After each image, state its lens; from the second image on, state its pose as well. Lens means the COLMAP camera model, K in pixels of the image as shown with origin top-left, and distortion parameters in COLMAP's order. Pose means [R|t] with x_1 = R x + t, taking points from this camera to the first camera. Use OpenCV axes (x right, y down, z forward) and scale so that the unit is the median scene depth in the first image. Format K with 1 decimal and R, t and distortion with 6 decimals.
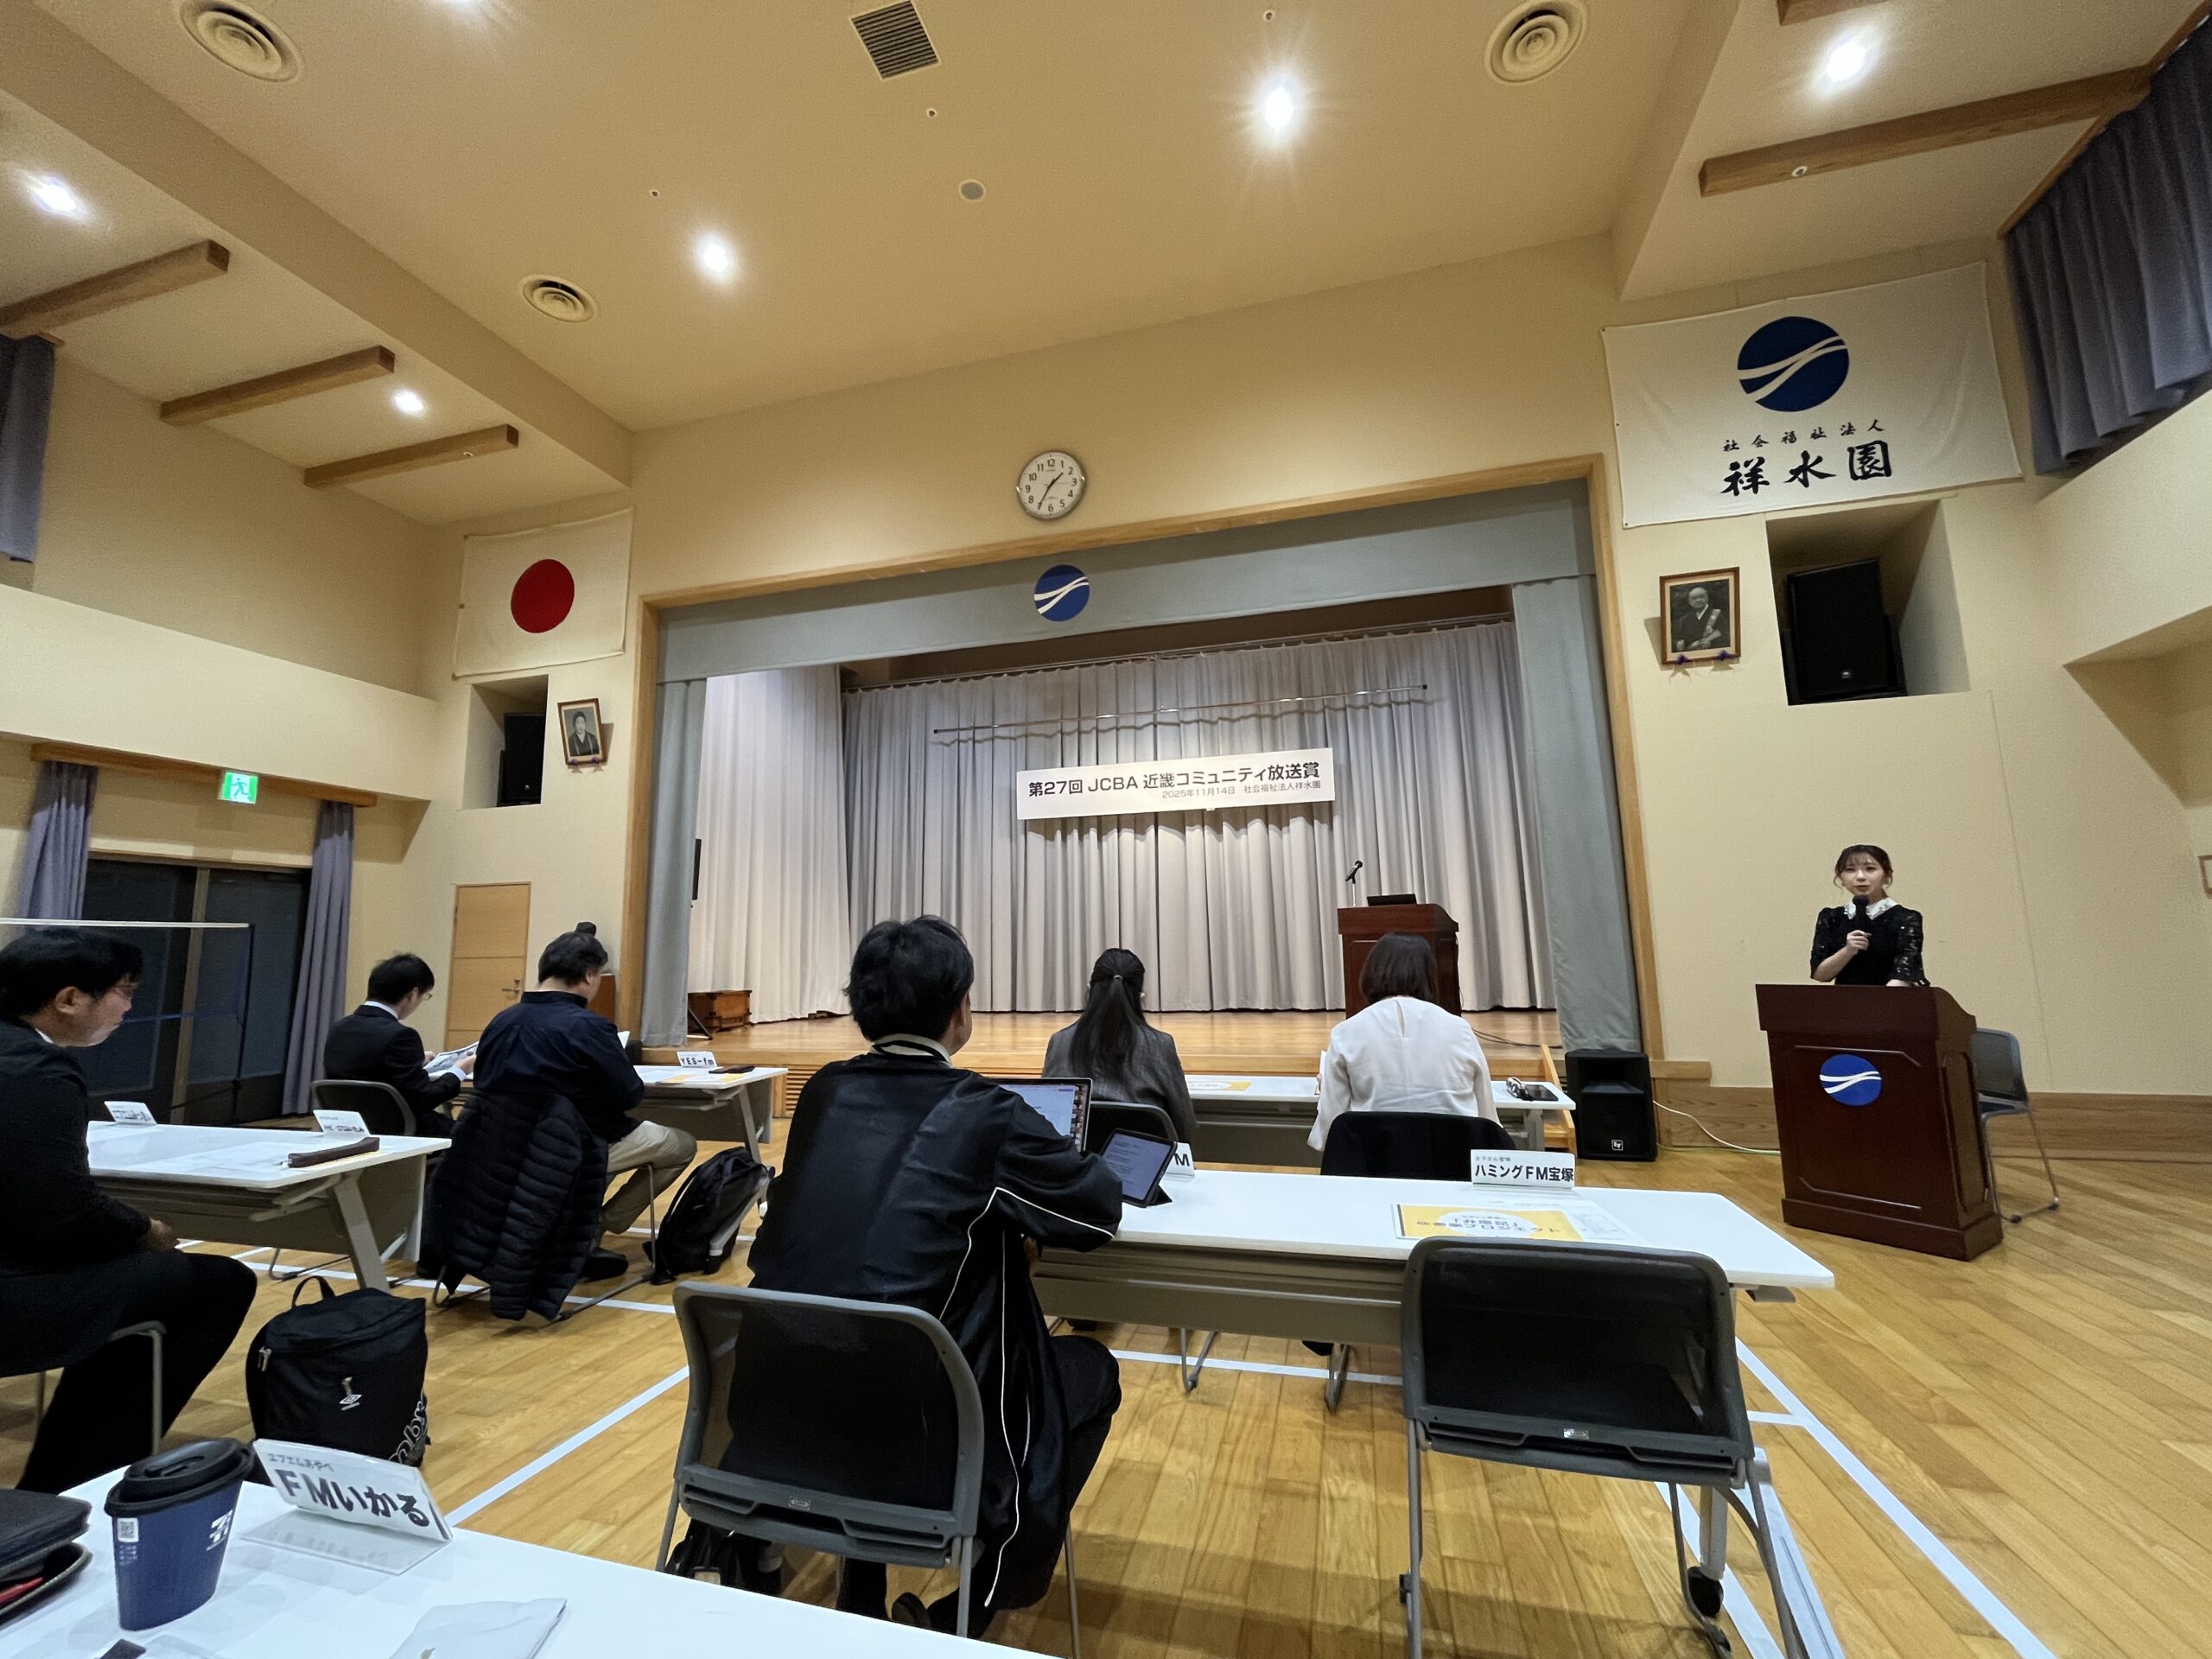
lens RADIAL K [[895.6, 0, 1101.8], [0, 895.6, 829.8], [0, 0, 1]] dist [0.002101, 0.000302]
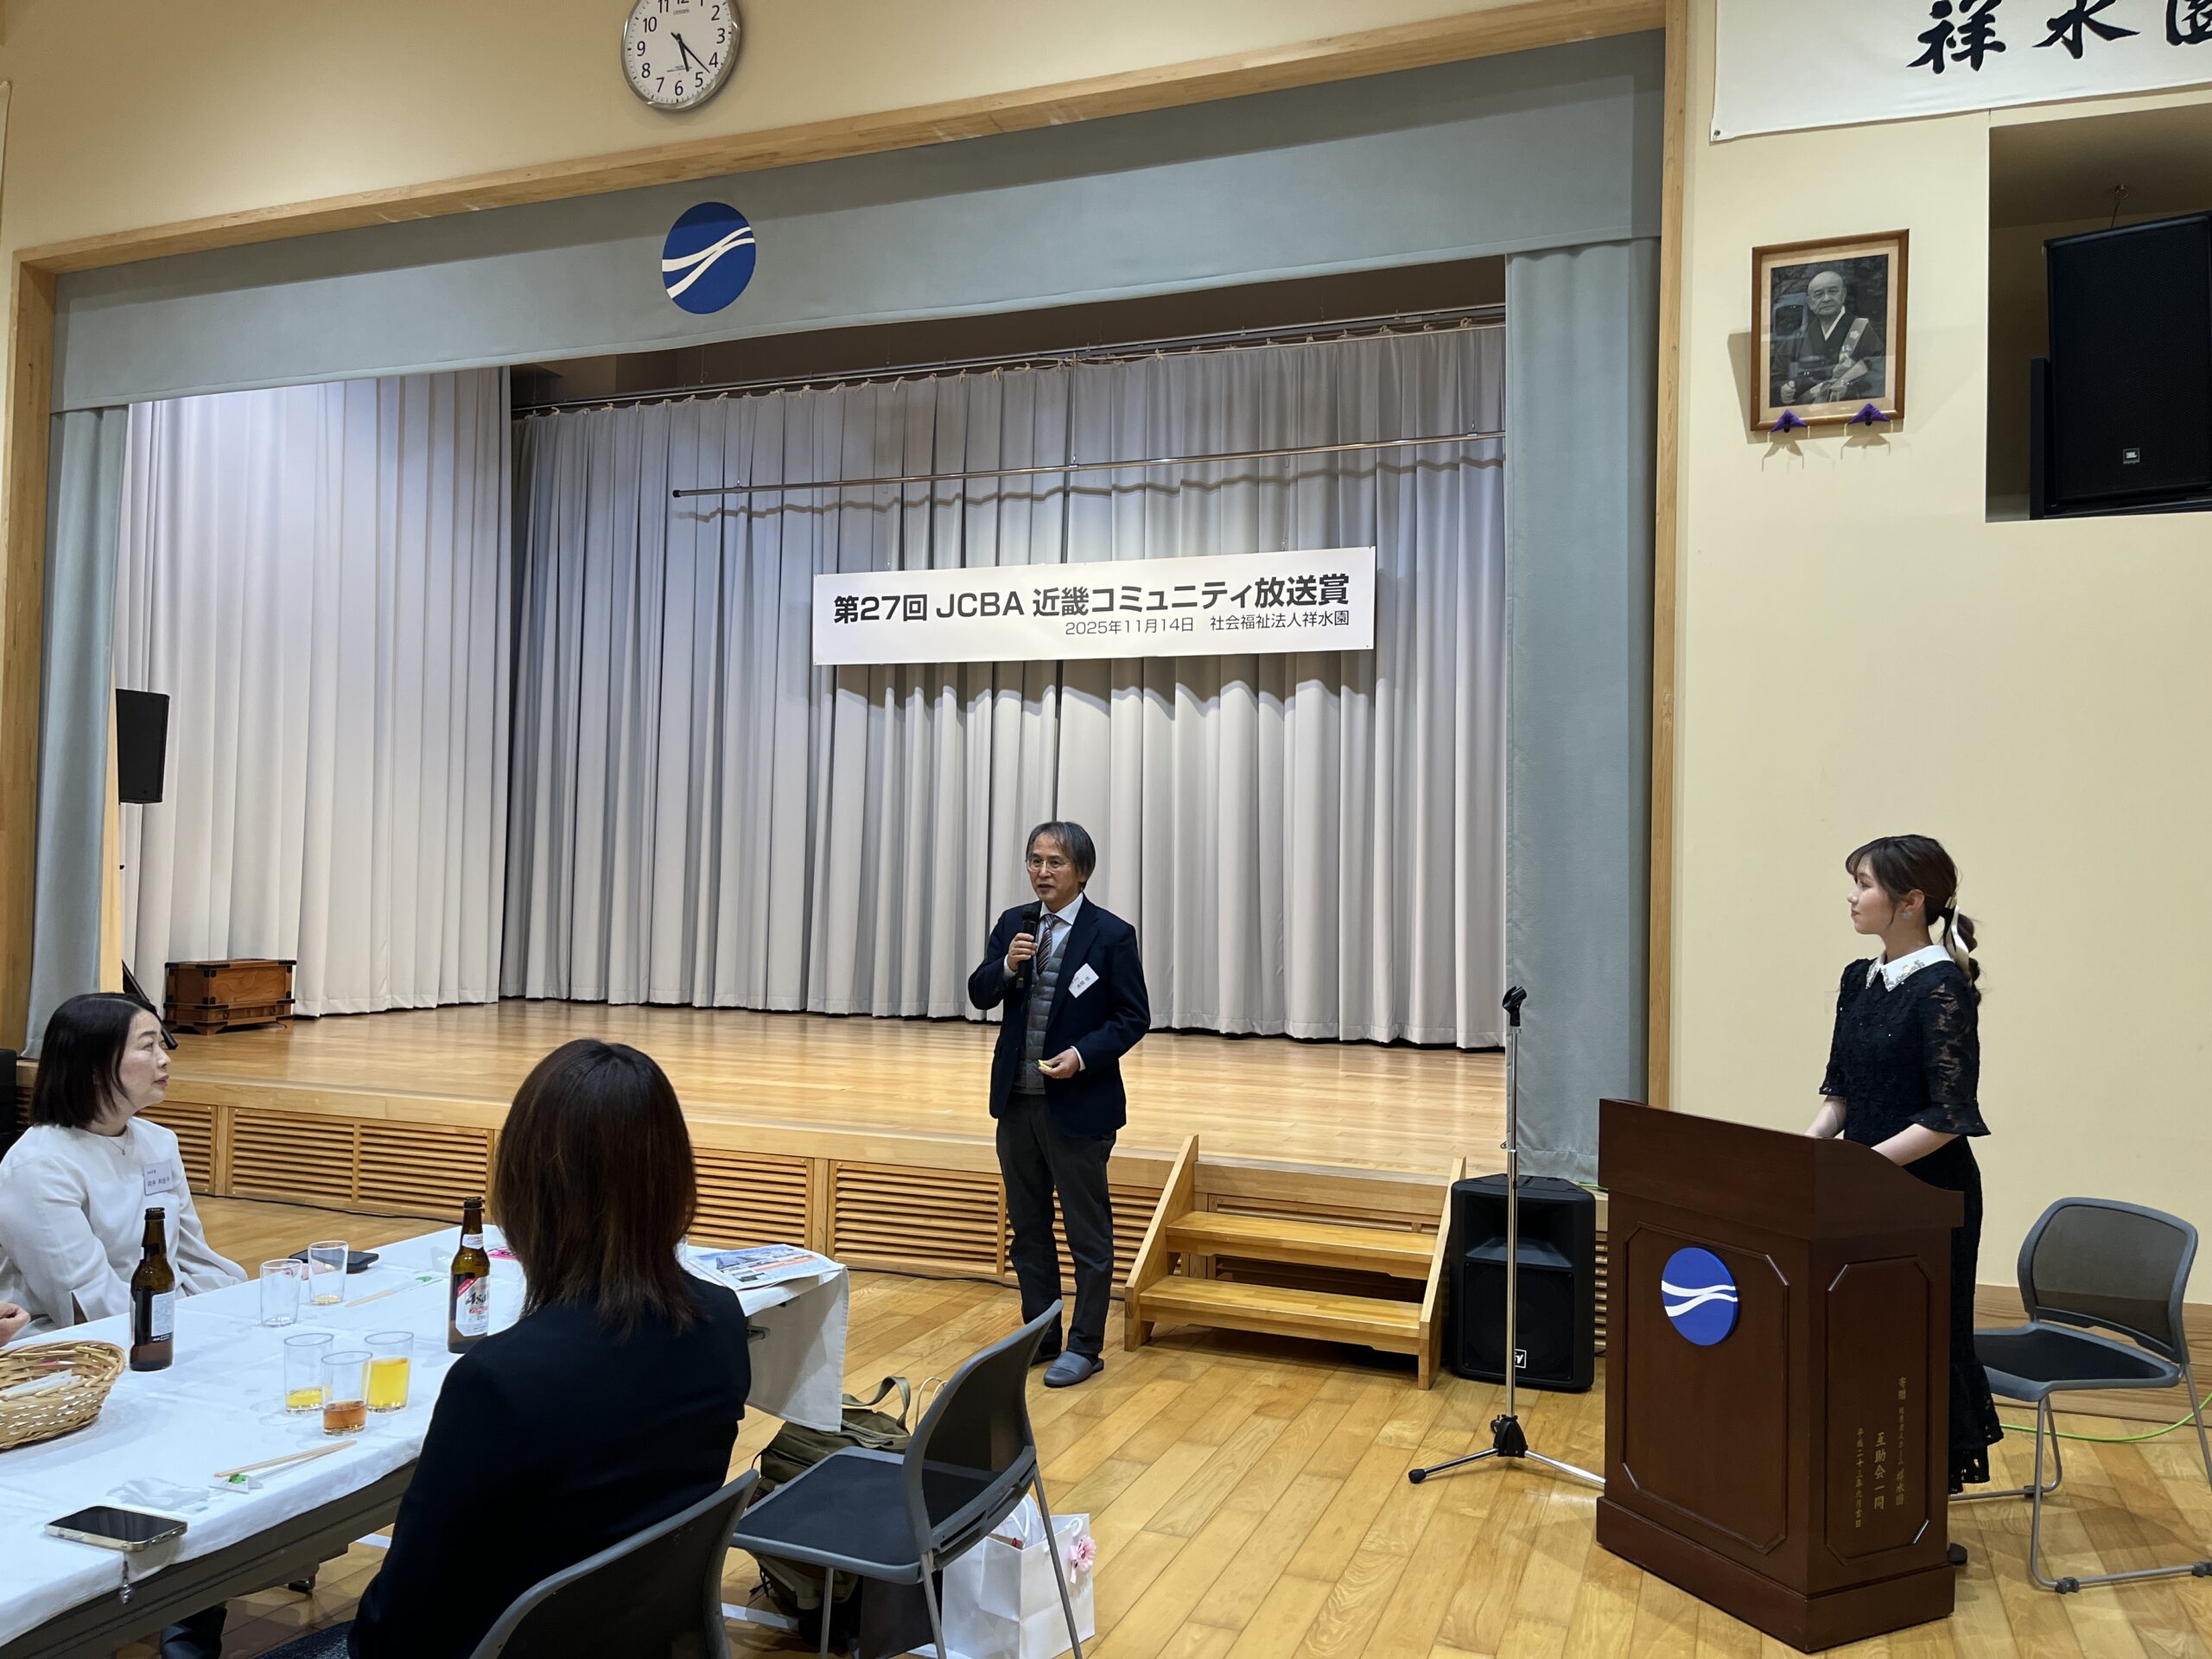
lens RADIAL K [[1667.8, 0, 1096.0], [0, 1667.8, 845.1], [0, 0, 1]] dist [0.038062, -0.051062]
pose [[0.994260, 0.039052, -0.099606, 0.194455], [-0.027121, 0.992591, 0.118439, -0.029969], [0.103494, -0.115058, 0.987953, 0.008880]]
